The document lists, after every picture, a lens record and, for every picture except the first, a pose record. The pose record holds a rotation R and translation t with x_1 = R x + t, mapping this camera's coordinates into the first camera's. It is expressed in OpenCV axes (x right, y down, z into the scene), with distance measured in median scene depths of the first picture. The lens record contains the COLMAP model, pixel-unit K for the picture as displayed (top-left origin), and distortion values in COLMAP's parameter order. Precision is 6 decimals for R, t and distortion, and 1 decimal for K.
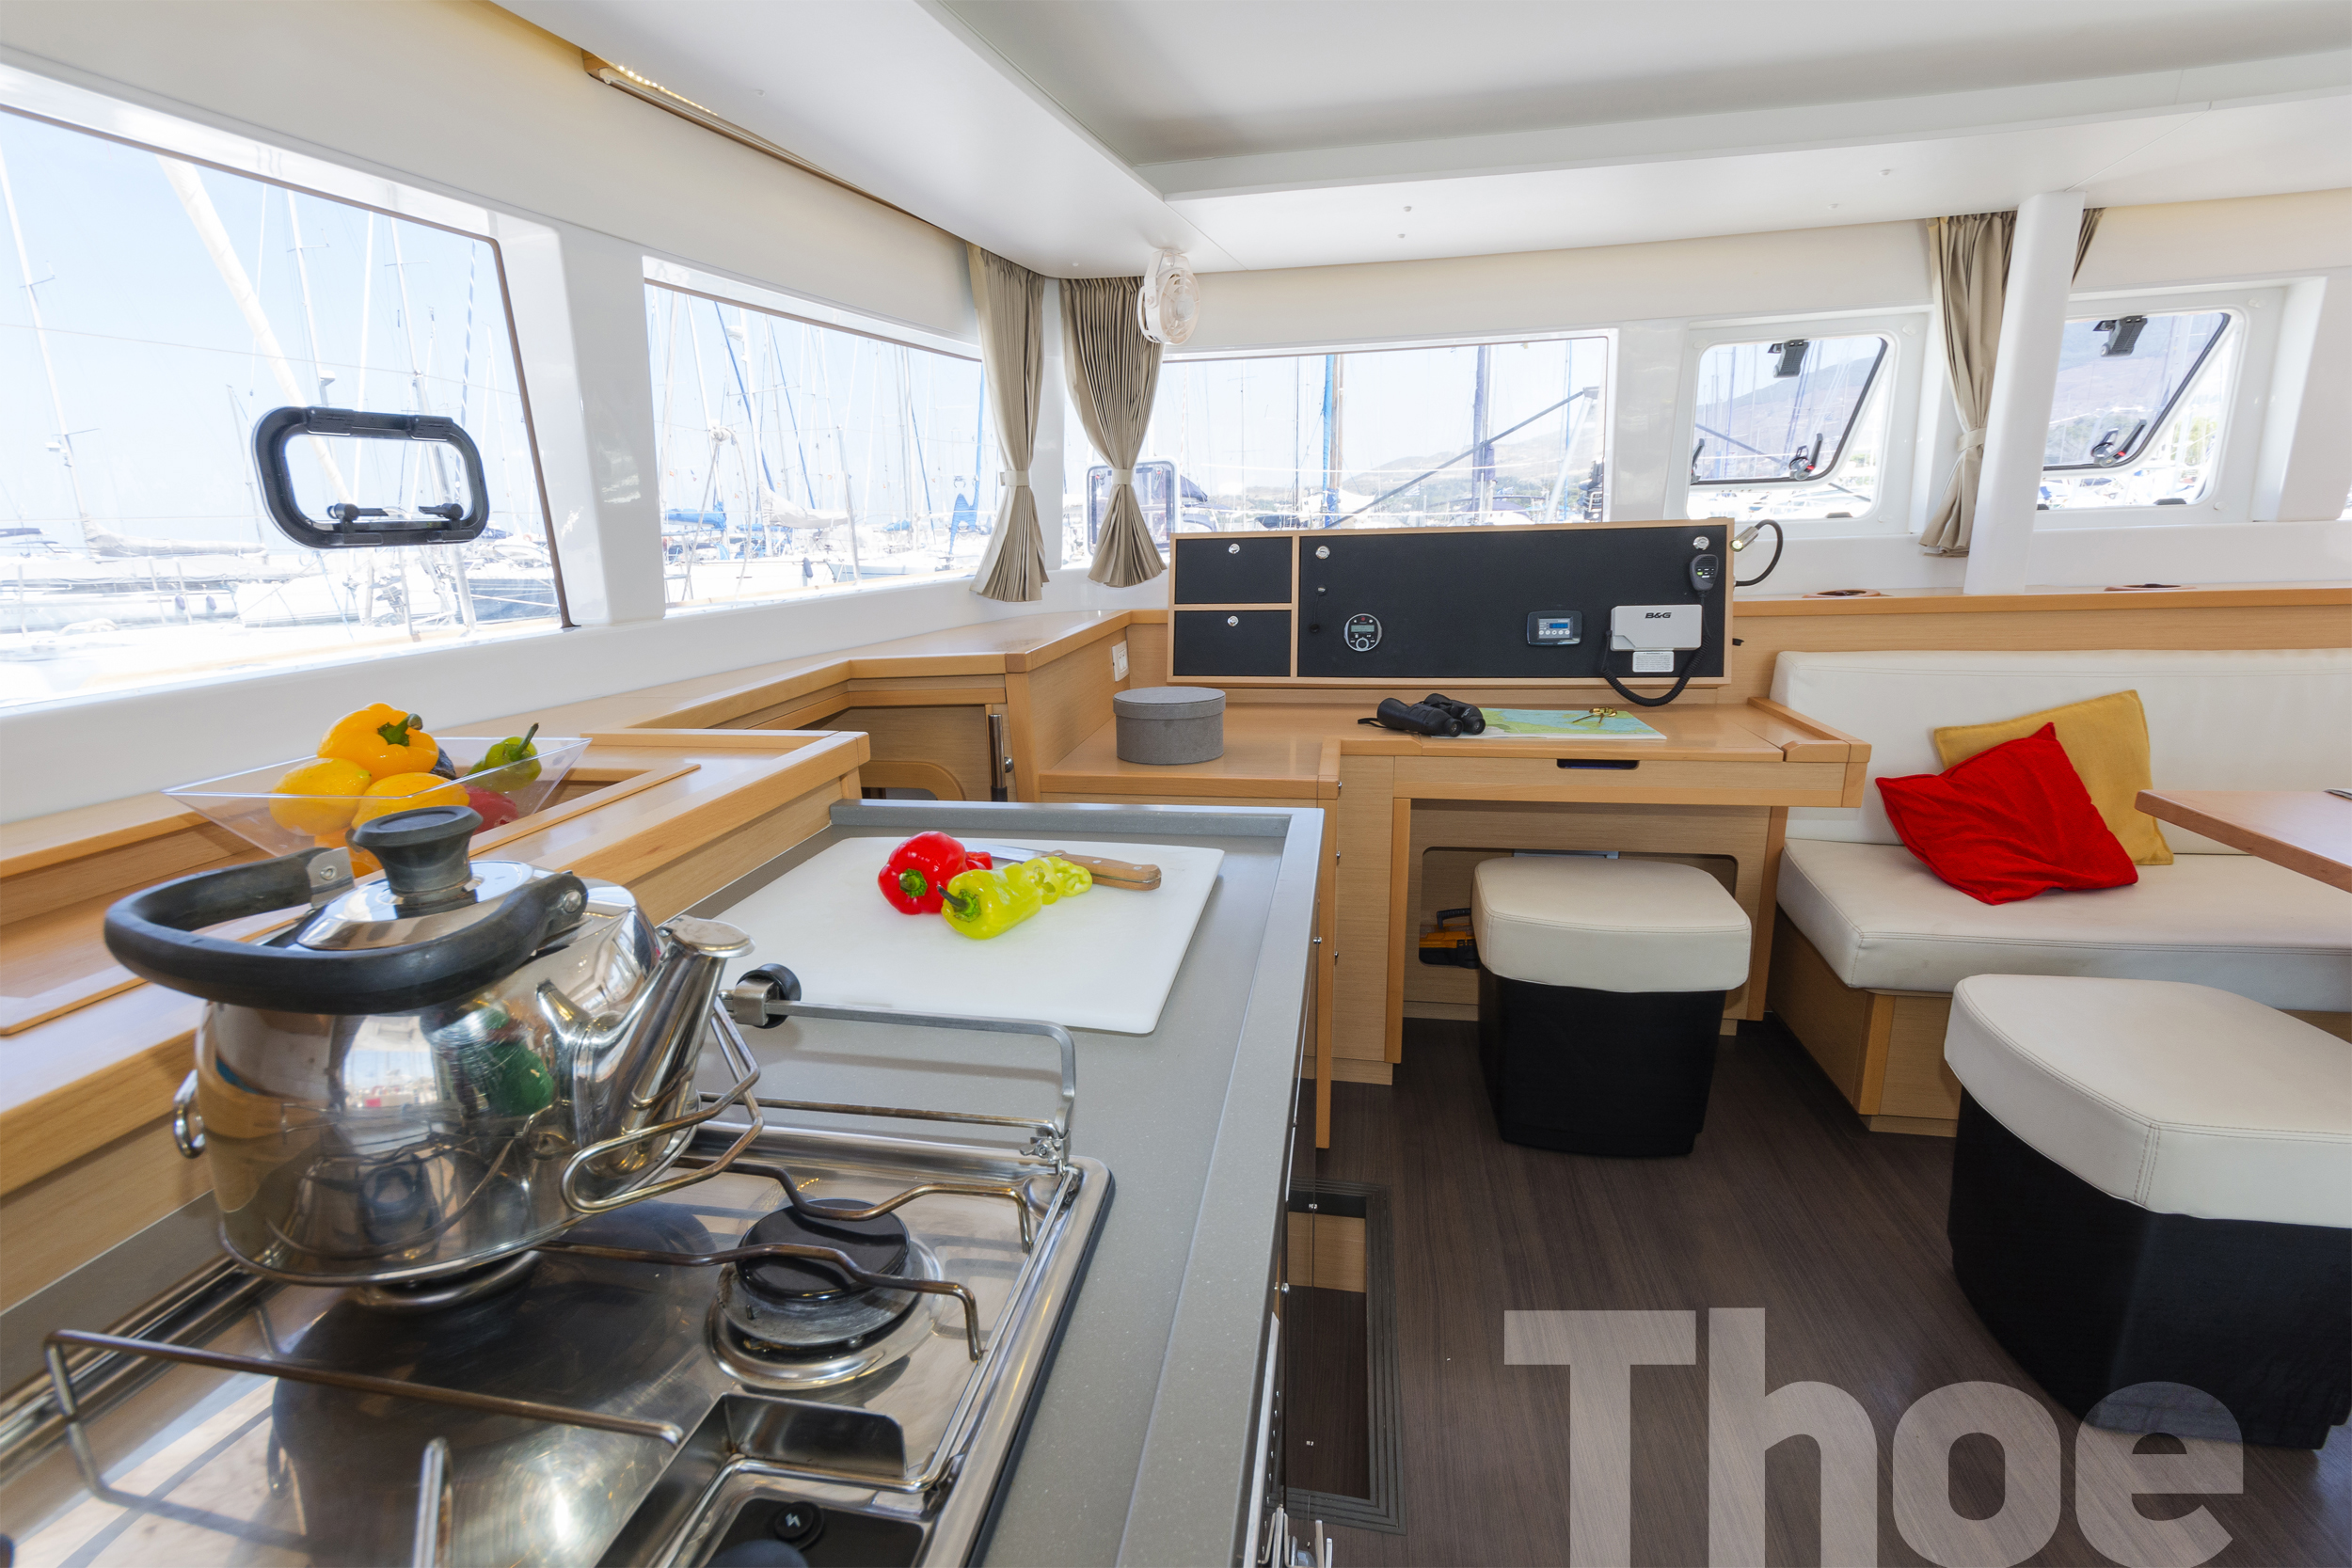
lens RADIAL K [[1127.3, 0, 1117.4], [0, 1127.3, 799.0], [0, 0, 1]] dist [0.009208, -0.000313]
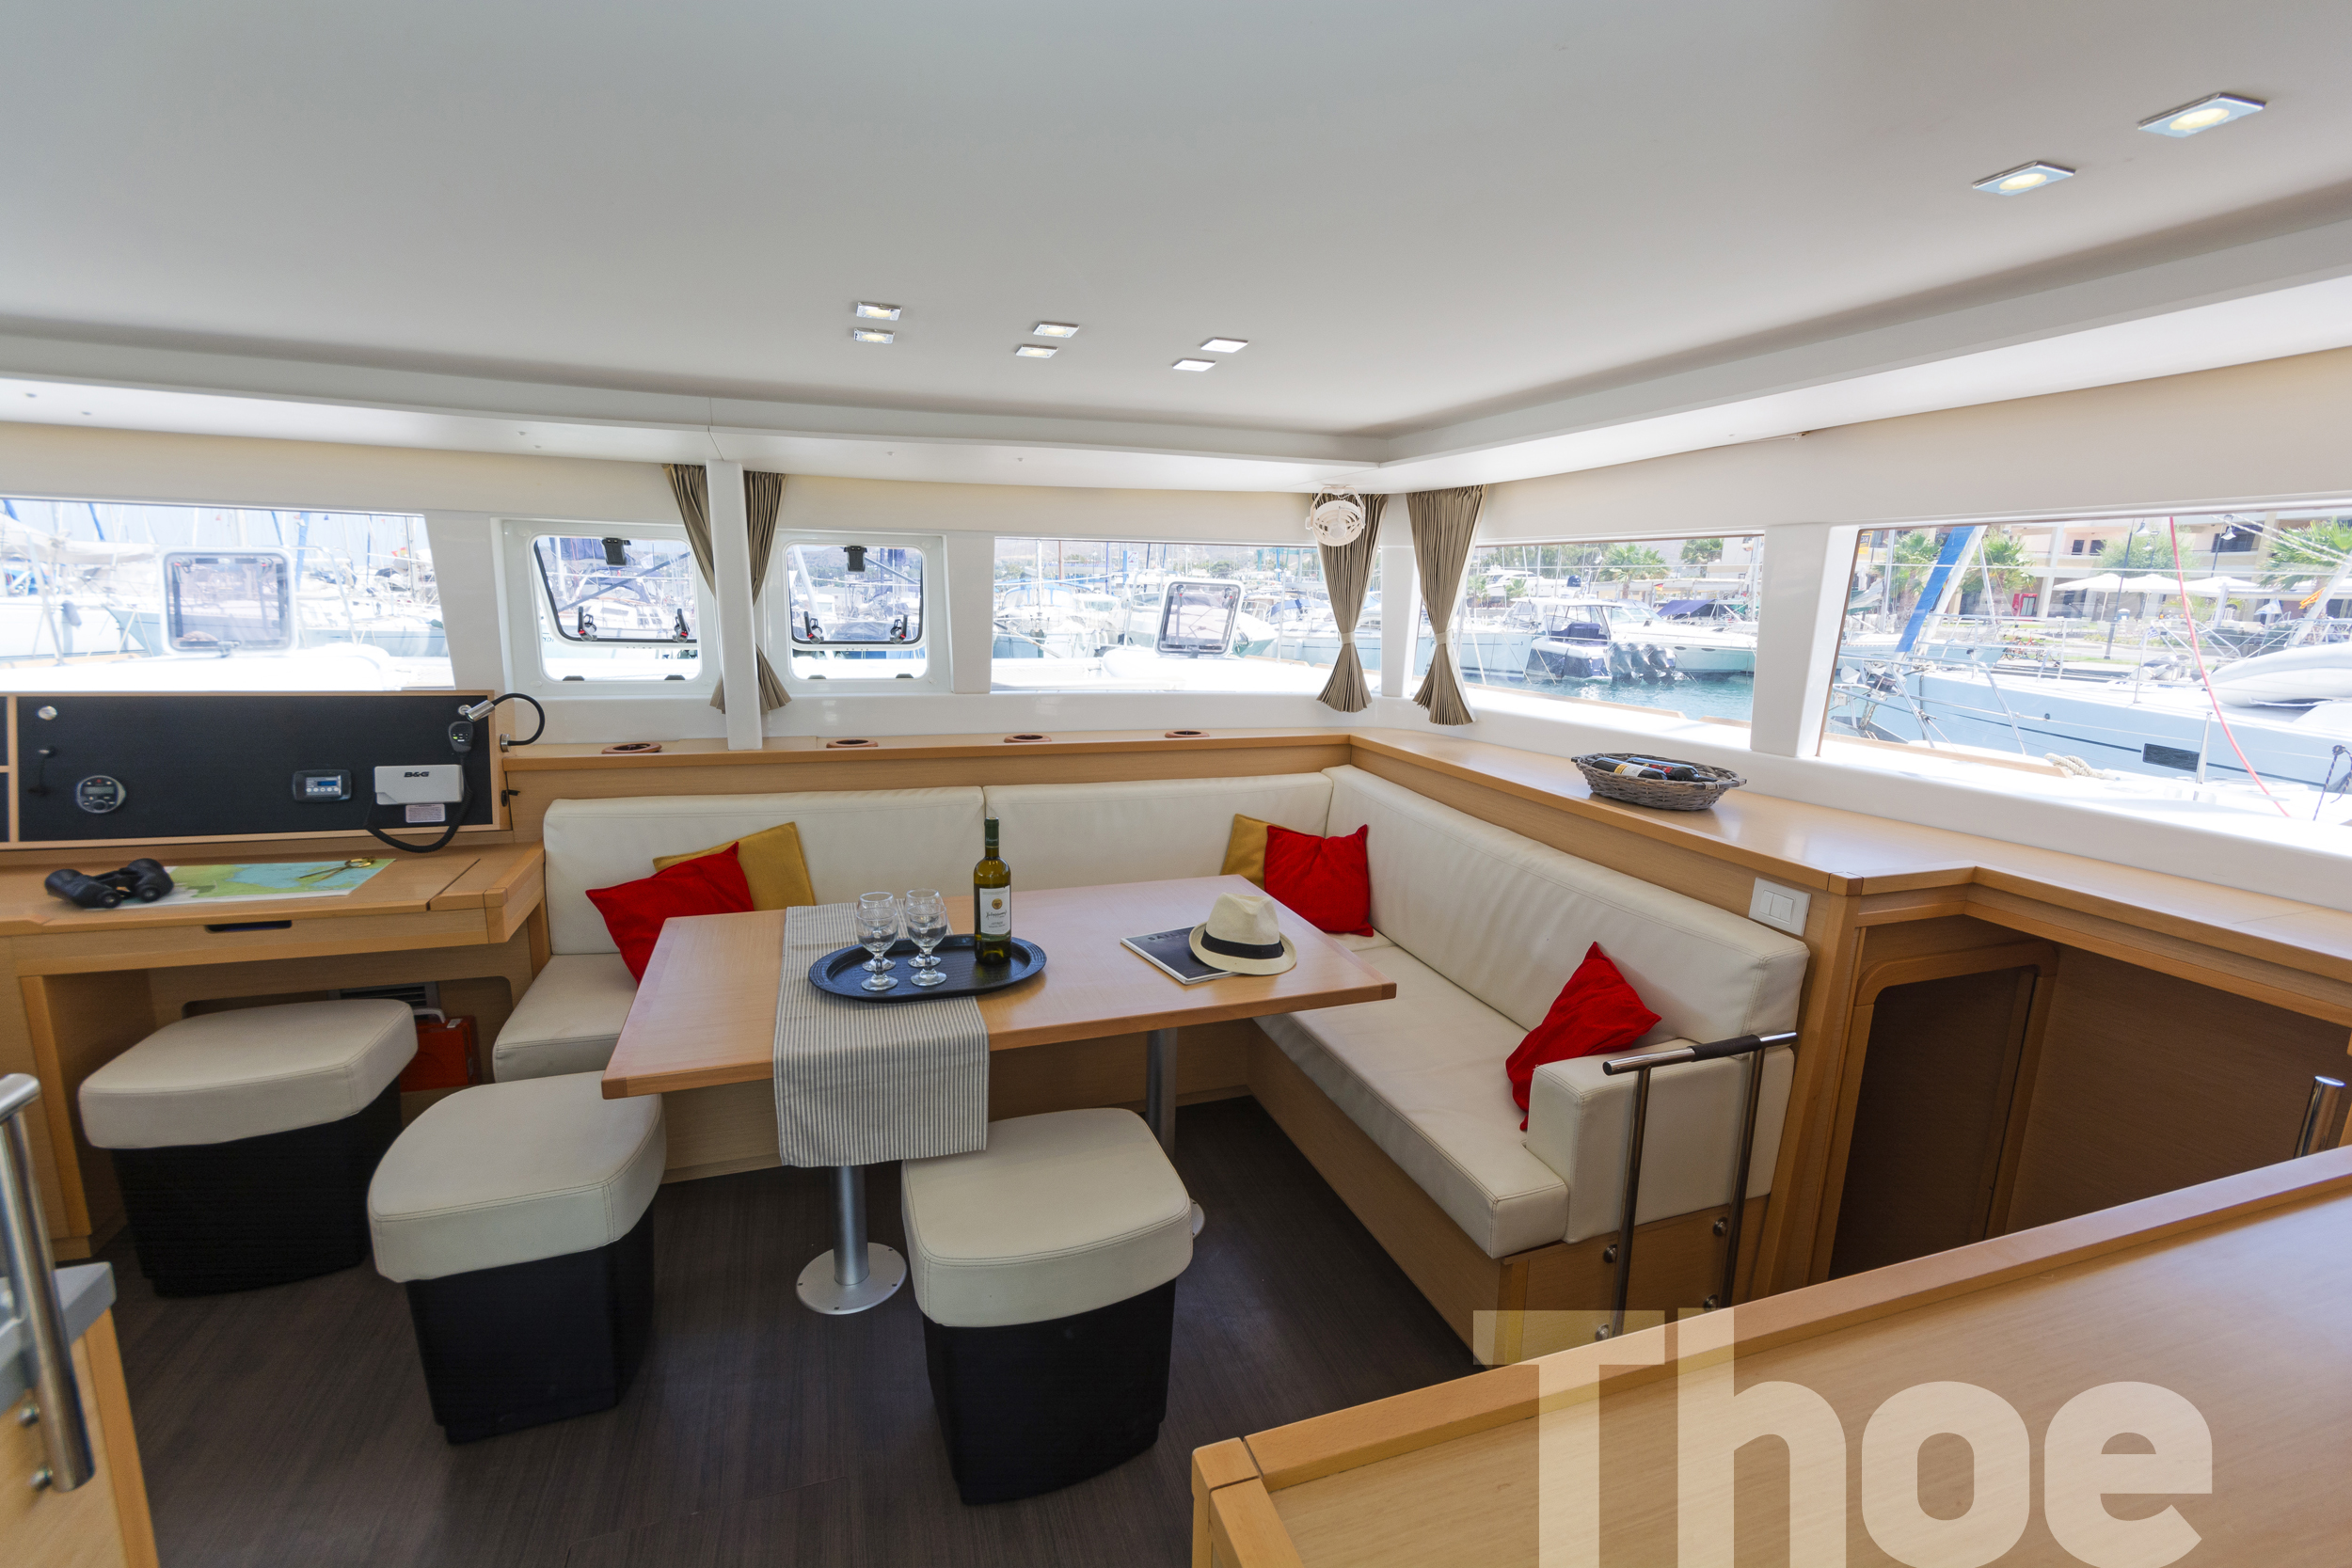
lens RADIAL K [[1028.5, 0, 1176.9], [0, 1028.5, 803.5], [0, 0, 1]] dist [0.007826, -0.001485]
pose [[0.855145, -0.049682, 0.516003, 0.587763], [0.069297, 0.997419, -0.018808, -0.059288], [-0.513736, 0.051841, 0.856380, -0.286115]]
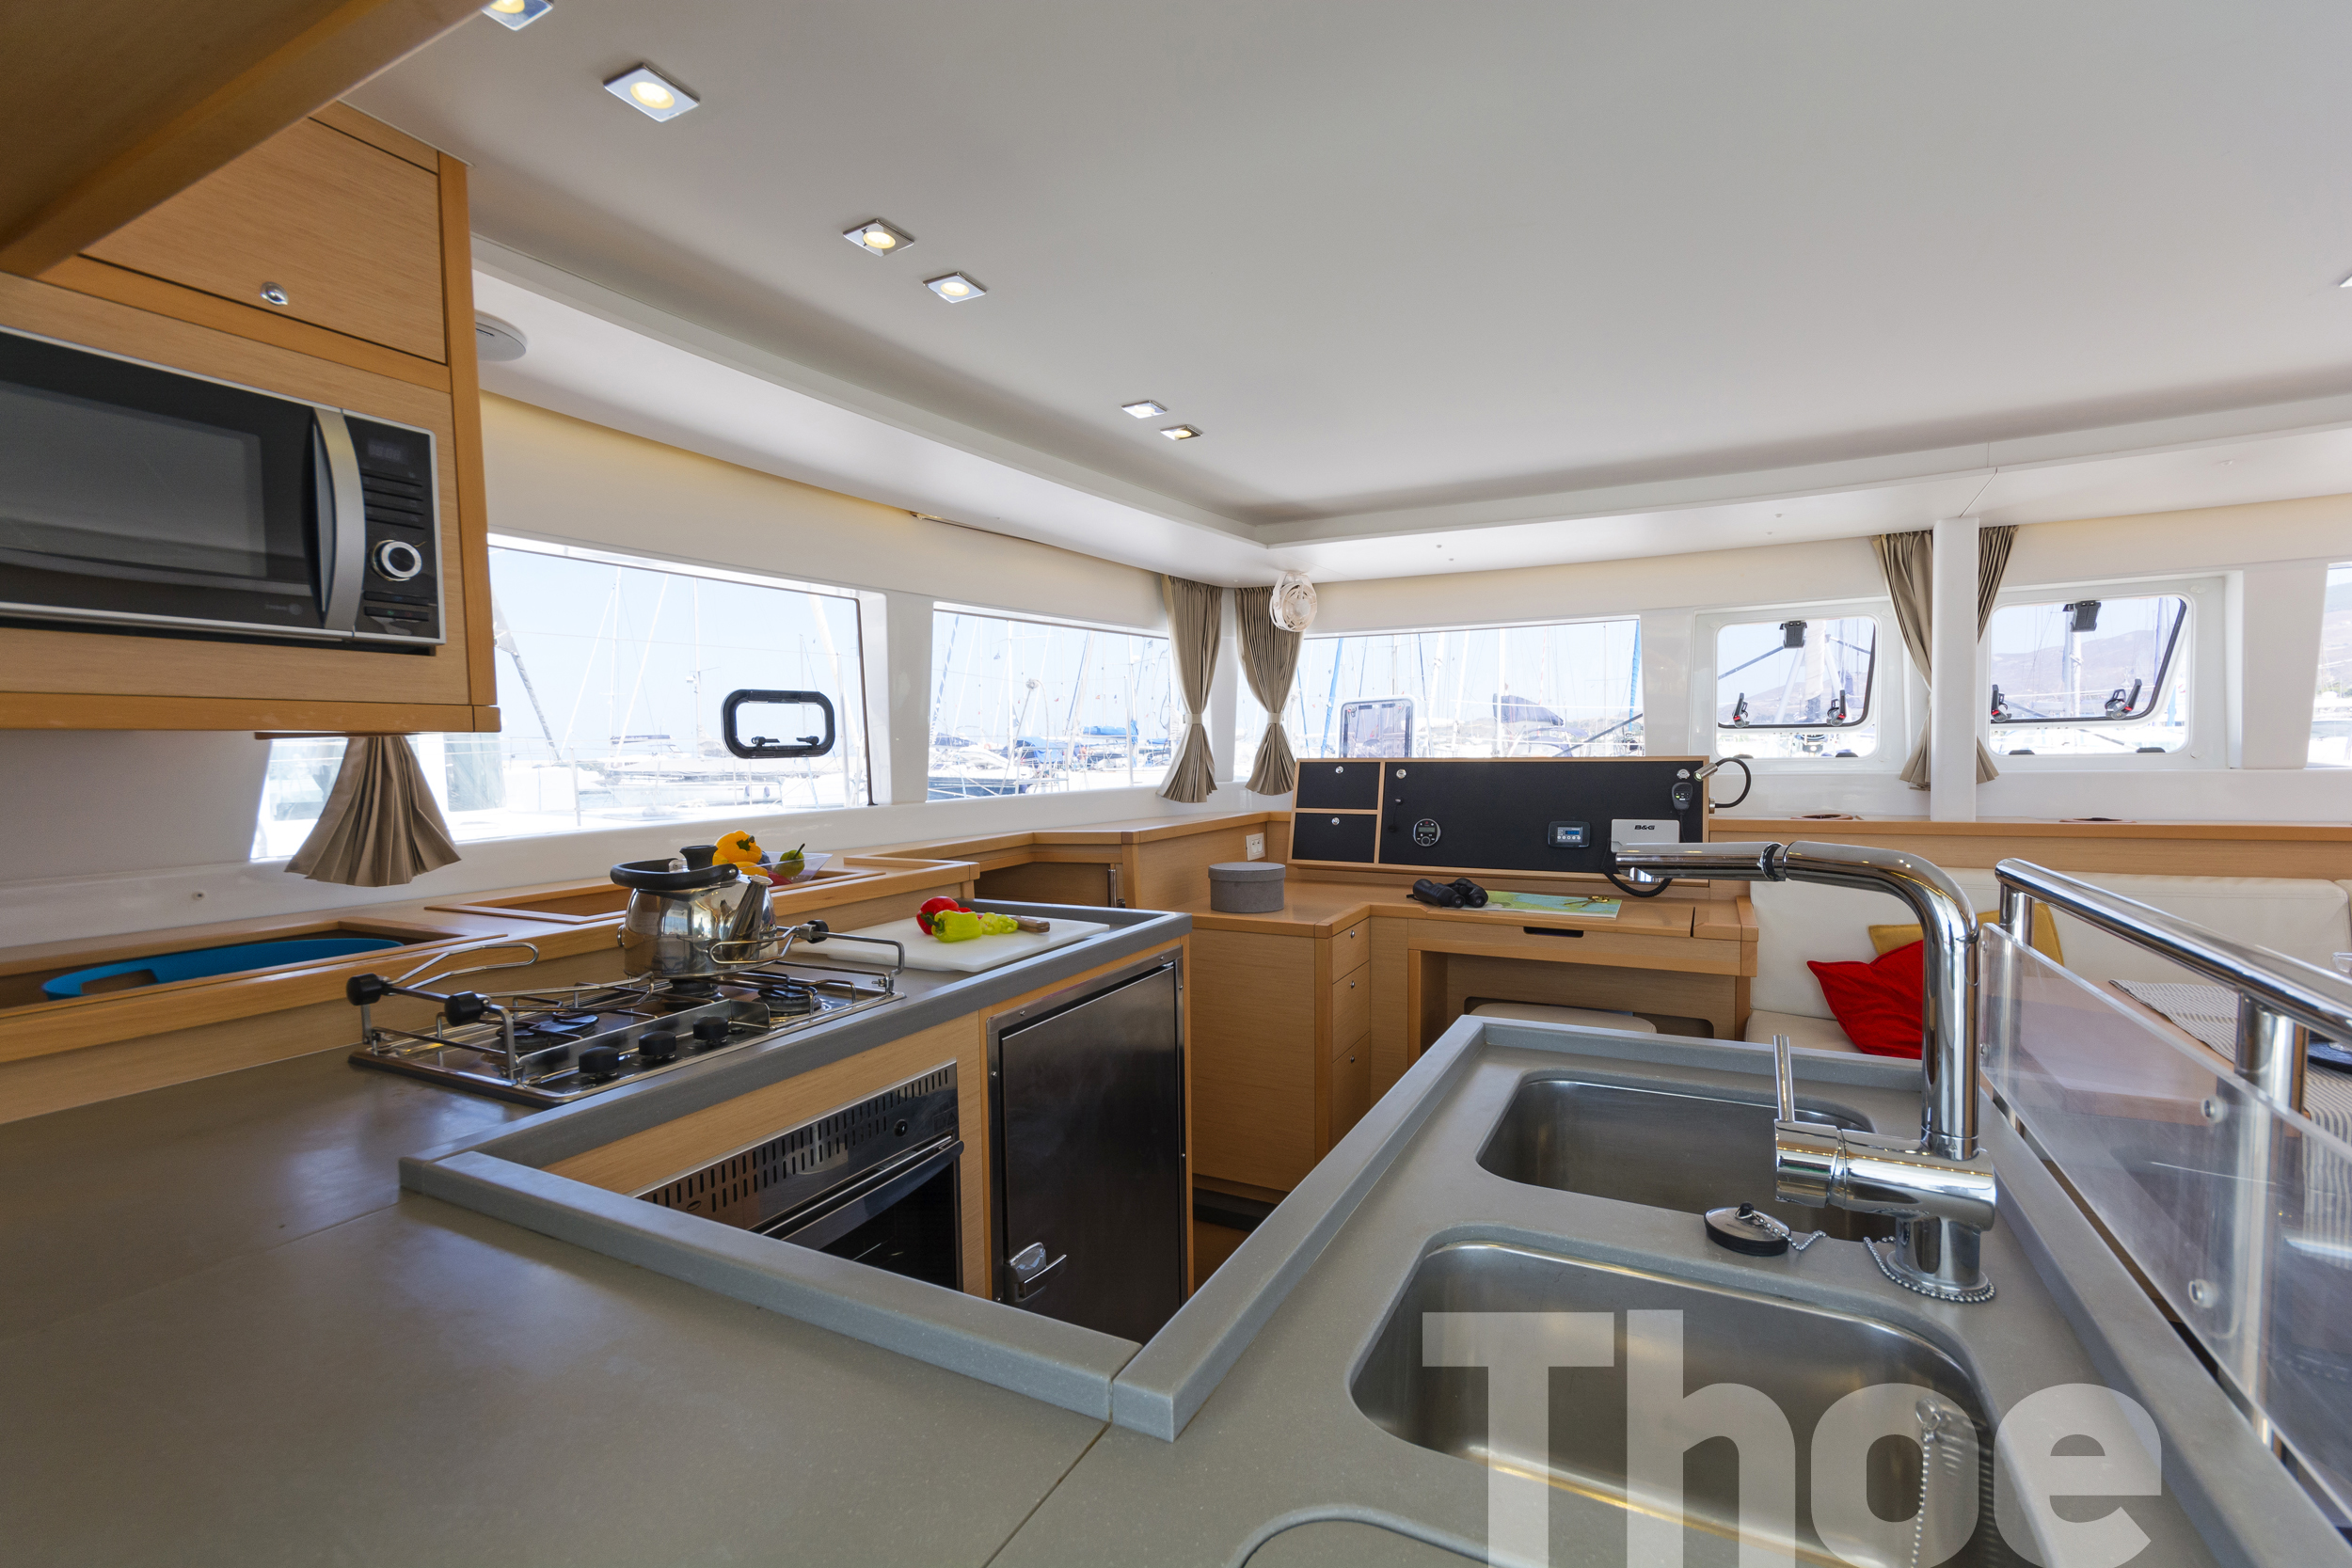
lens RADIAL K [[1032.4, 0, 1181.0], [0, 1032.4, 803.5], [0, 0, 1]] dist [0.006780, -0.000190]
pose [[0.963993, 0.031771, -0.264025, 0.273279], [-0.078767, 0.982399, -0.169374, 0.053440], [0.253996, 0.184072, 0.949528, -0.268542]]
